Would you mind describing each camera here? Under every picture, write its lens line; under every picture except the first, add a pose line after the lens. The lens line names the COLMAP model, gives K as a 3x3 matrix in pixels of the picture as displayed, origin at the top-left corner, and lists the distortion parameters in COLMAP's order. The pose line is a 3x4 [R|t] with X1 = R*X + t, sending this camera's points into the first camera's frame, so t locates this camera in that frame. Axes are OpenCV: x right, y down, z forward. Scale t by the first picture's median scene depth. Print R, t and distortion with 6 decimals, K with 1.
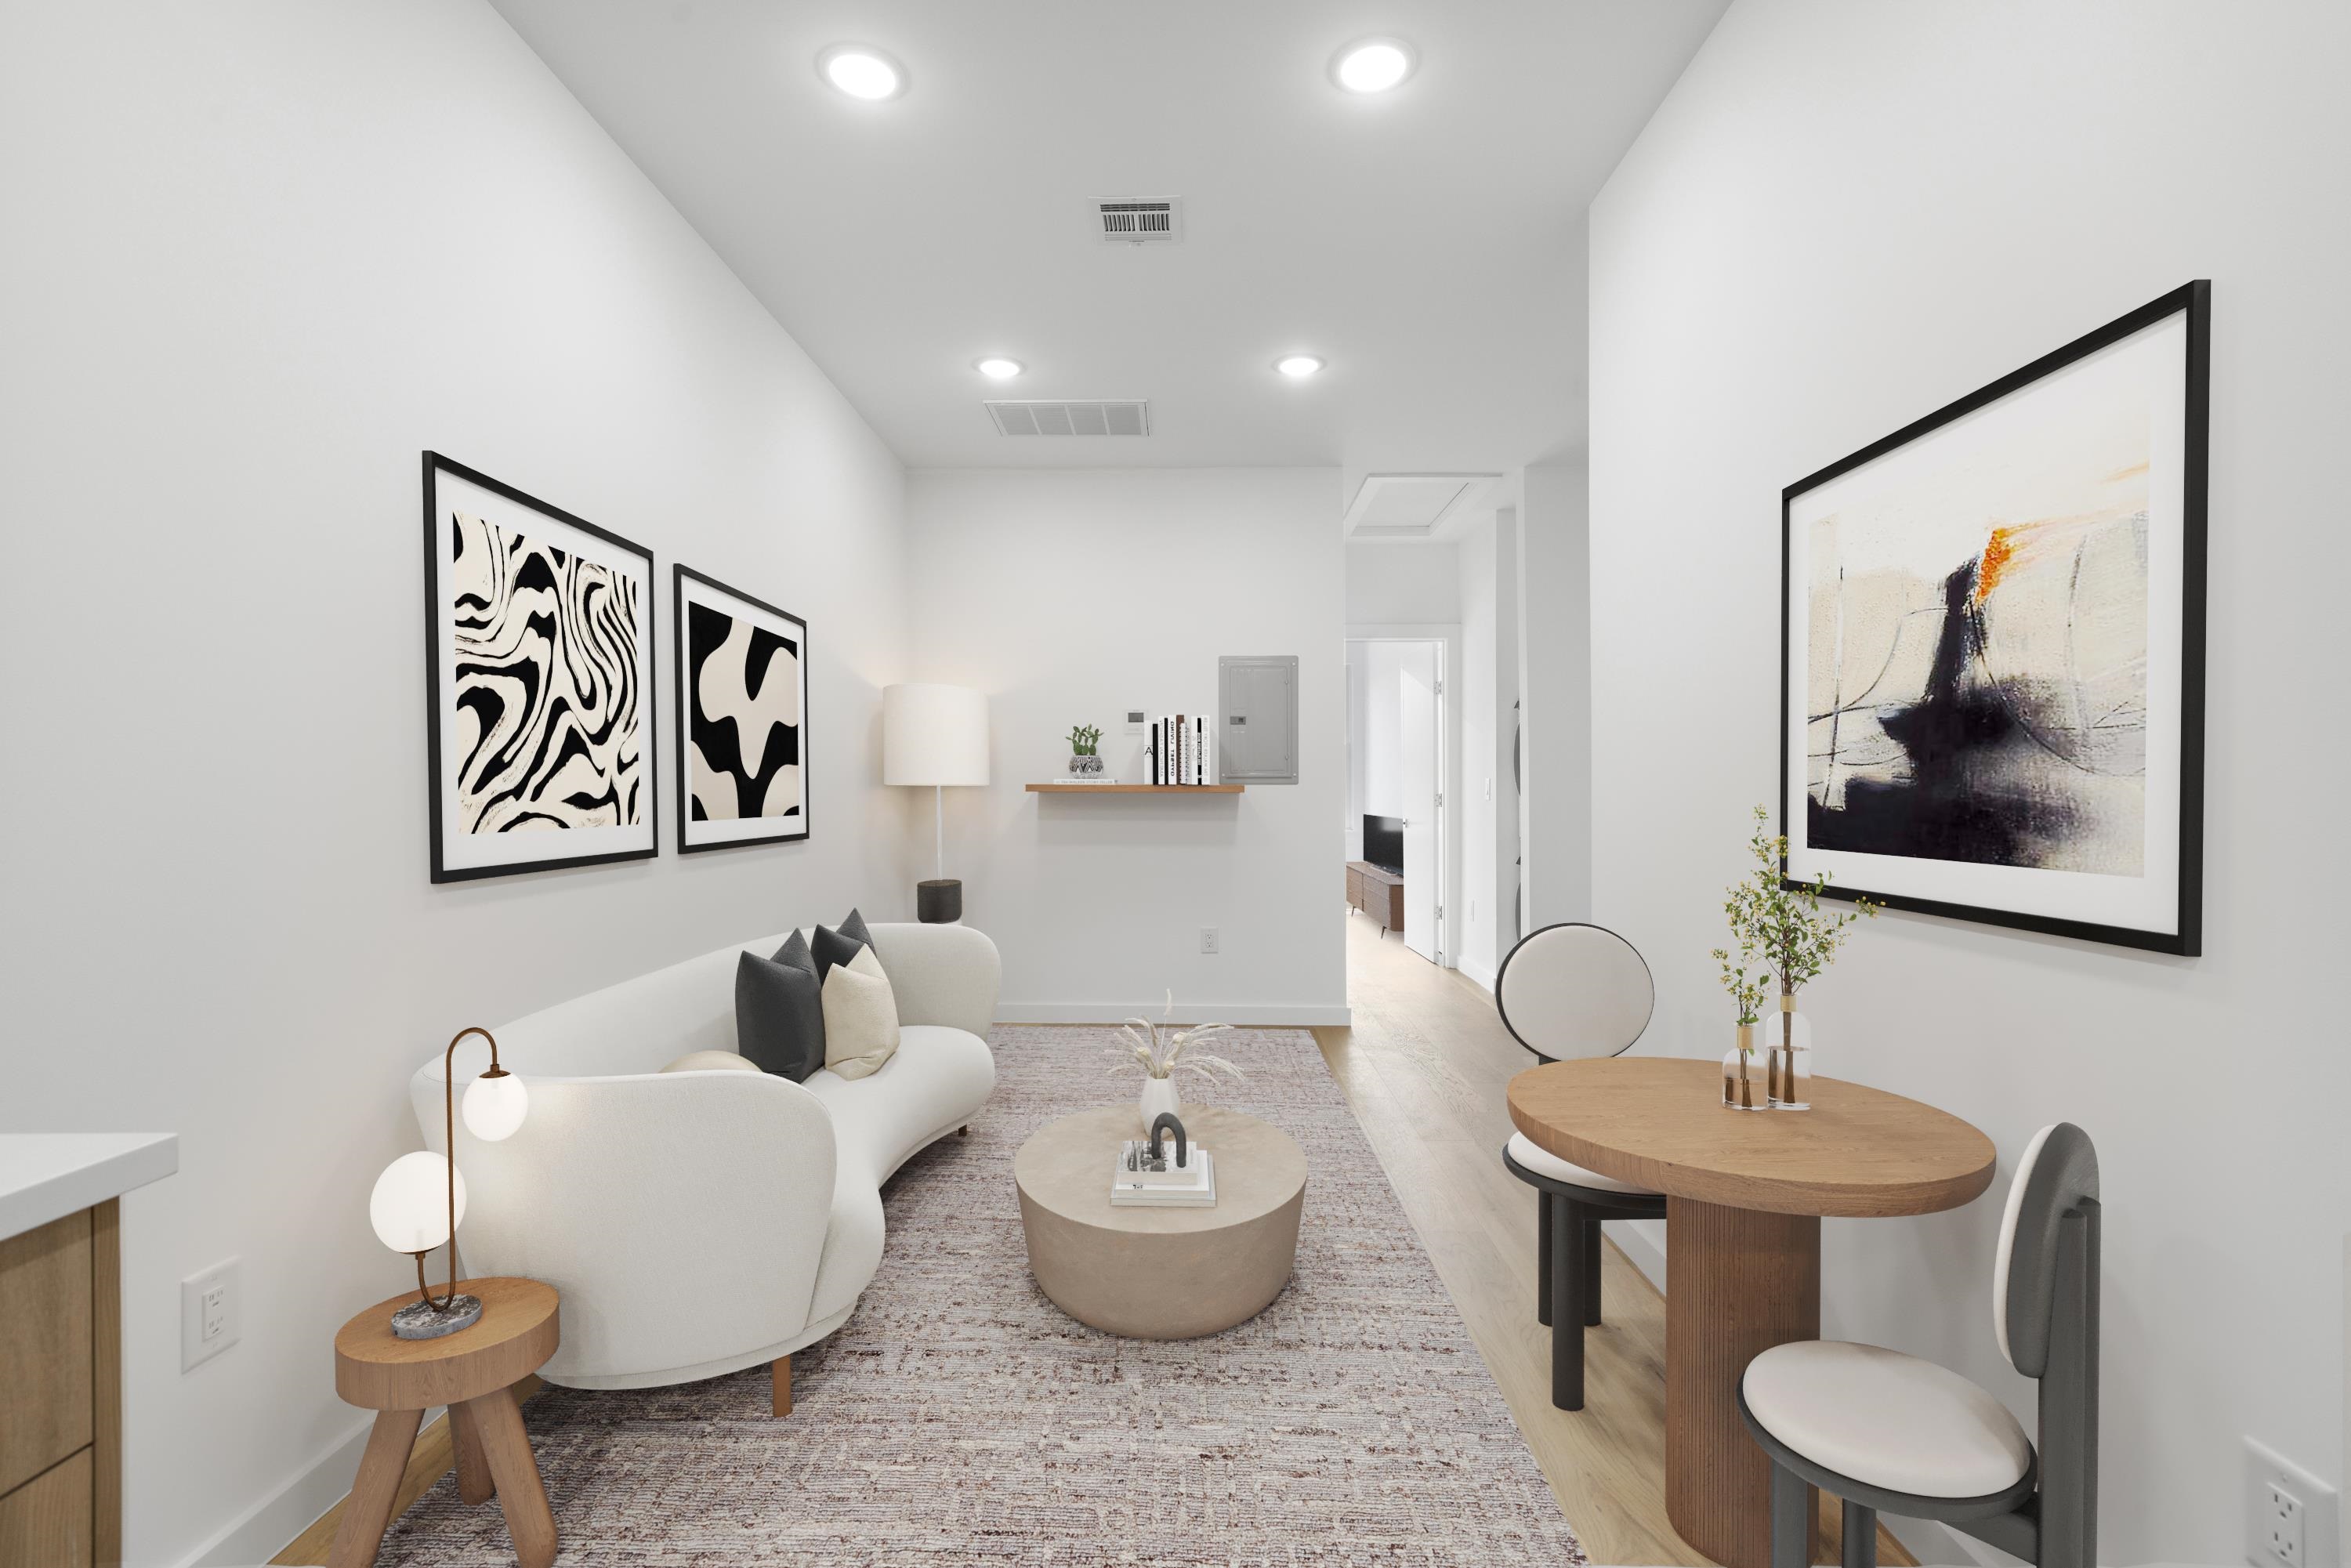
lens RADIAL K [[1146.7, 0, 1176.5], [0, 1146.7, 885.9], [0, 0, 1]] dist [-0.001428, -0.000417]
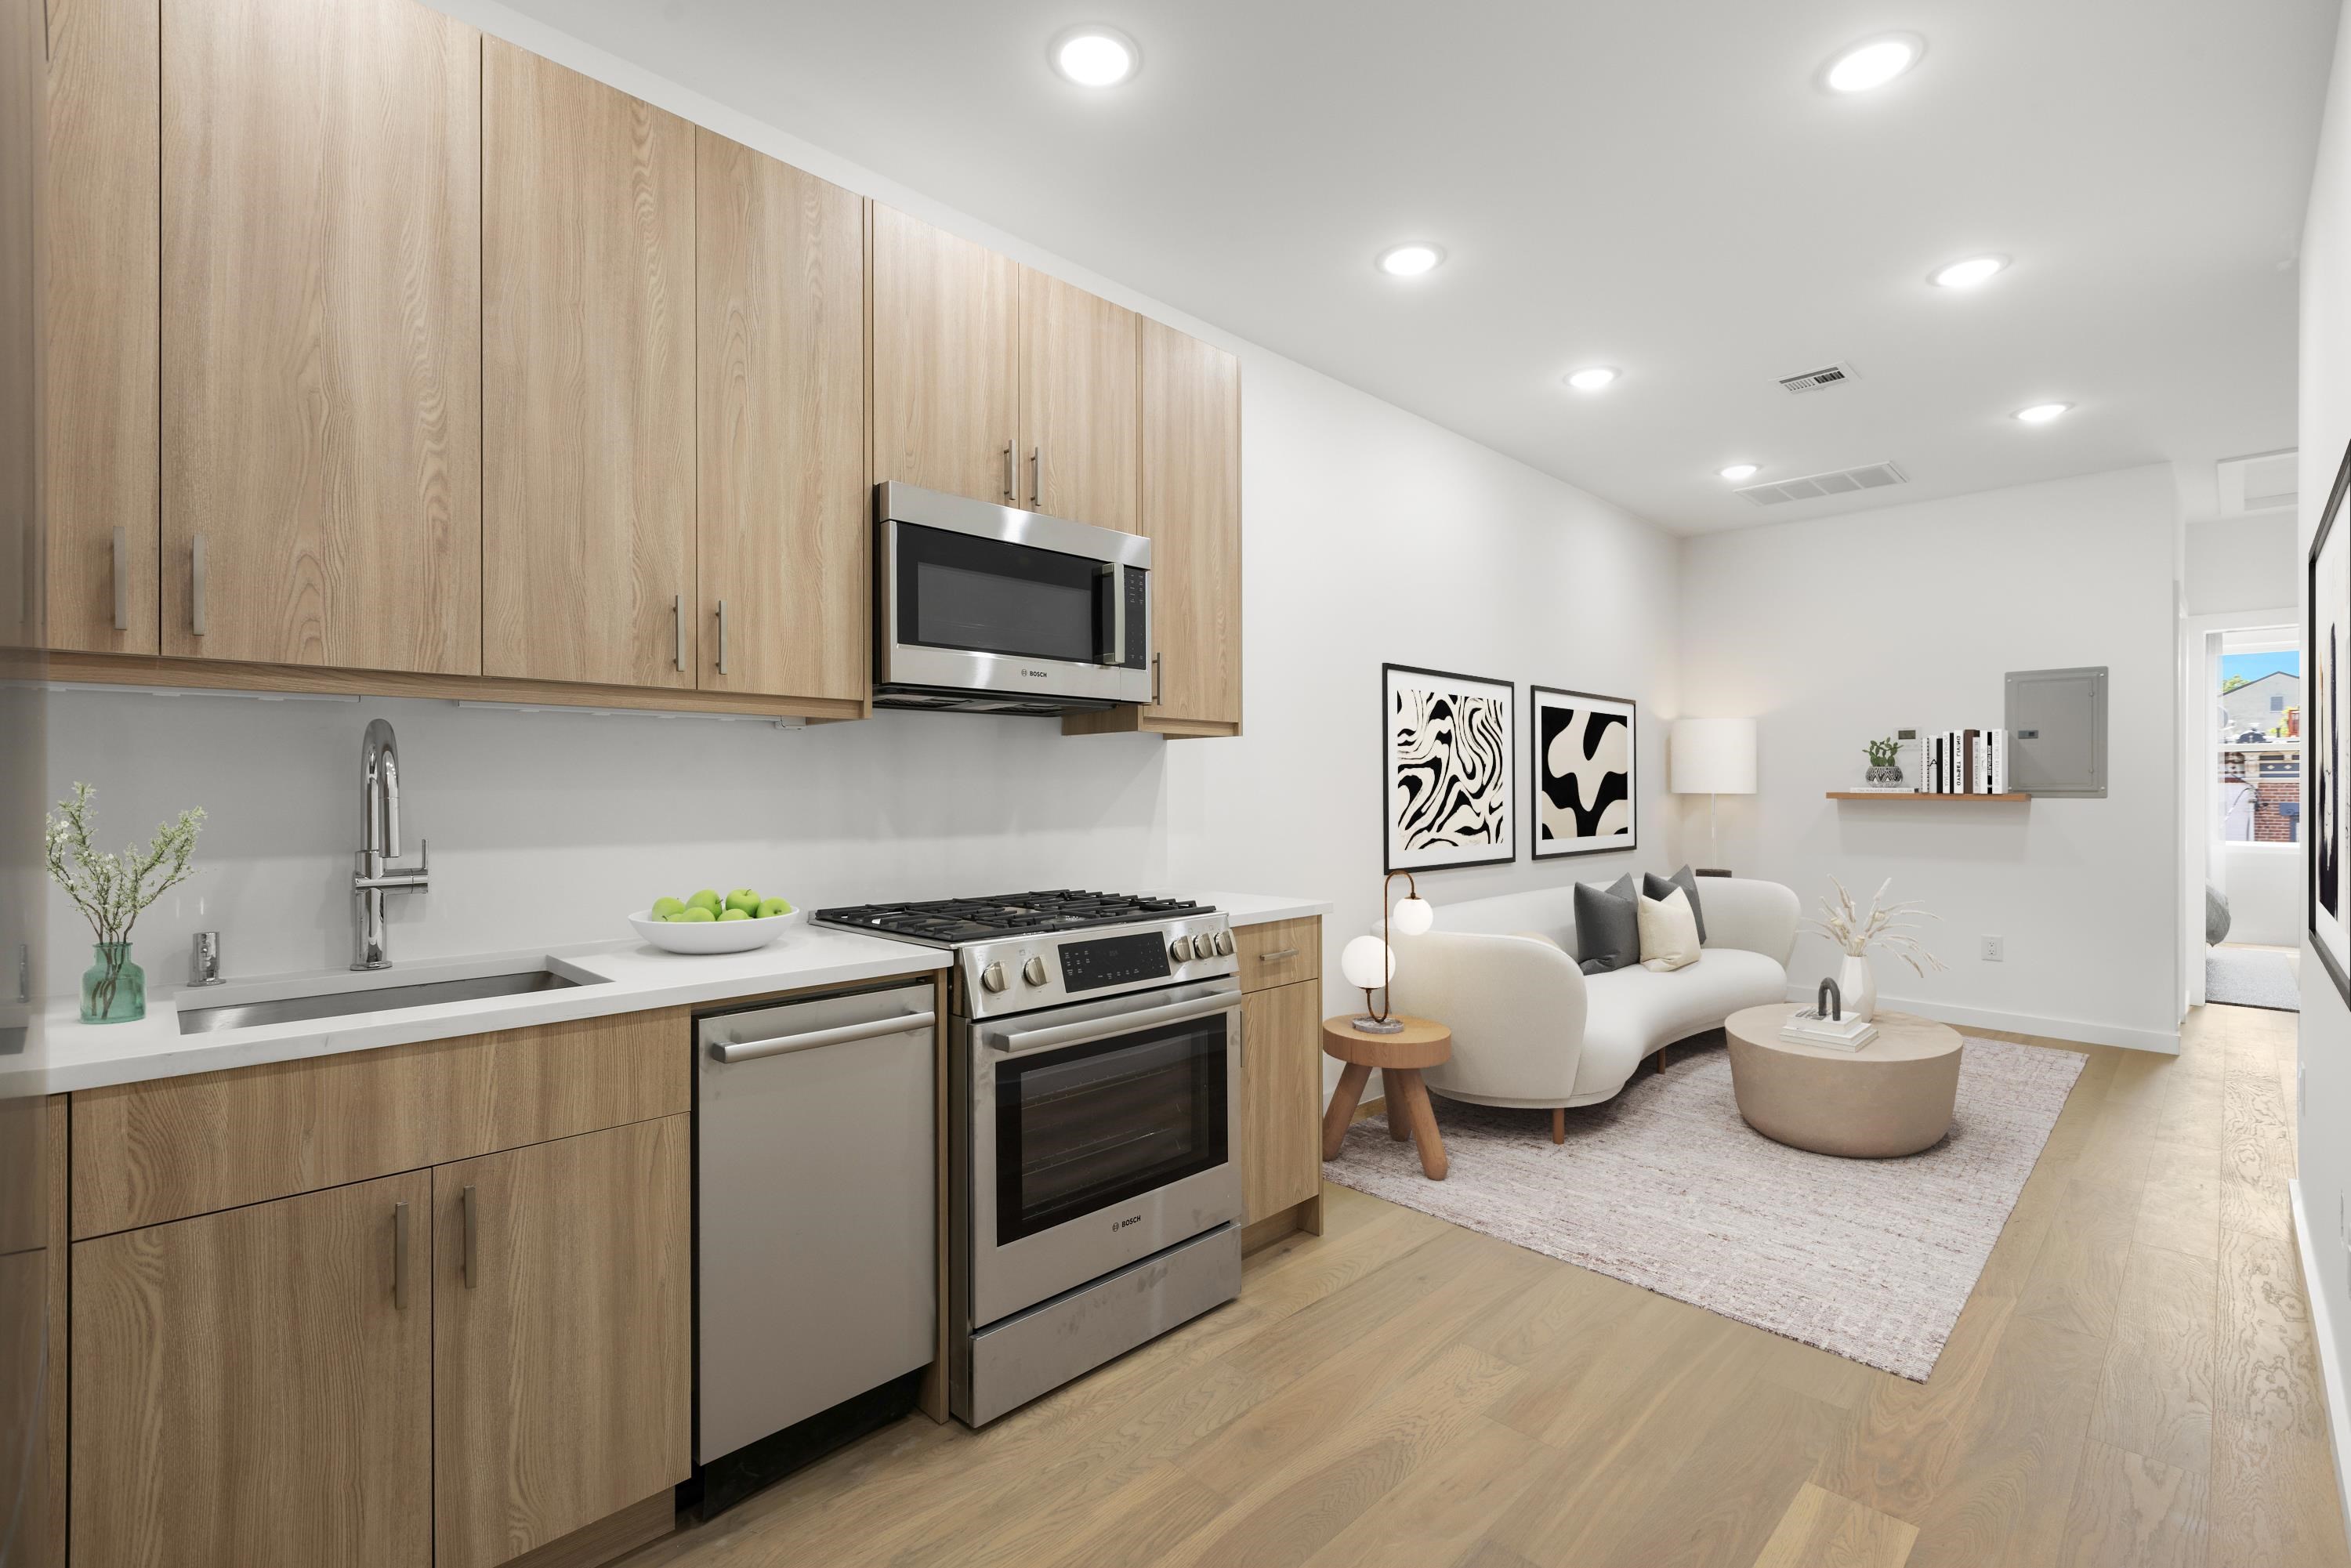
lens RADIAL K [[1146.7, 0, 1176.5], [0, 1146.7, 885.9], [0, 0, 1]] dist [-0.001428, -0.000417]
pose [[0.551369, -0.004232, -0.834251, 0.726287], [-0.015199, 0.999770, -0.015116, 0.045905], [0.834123, 0.021014, 0.551178, -0.366260]]
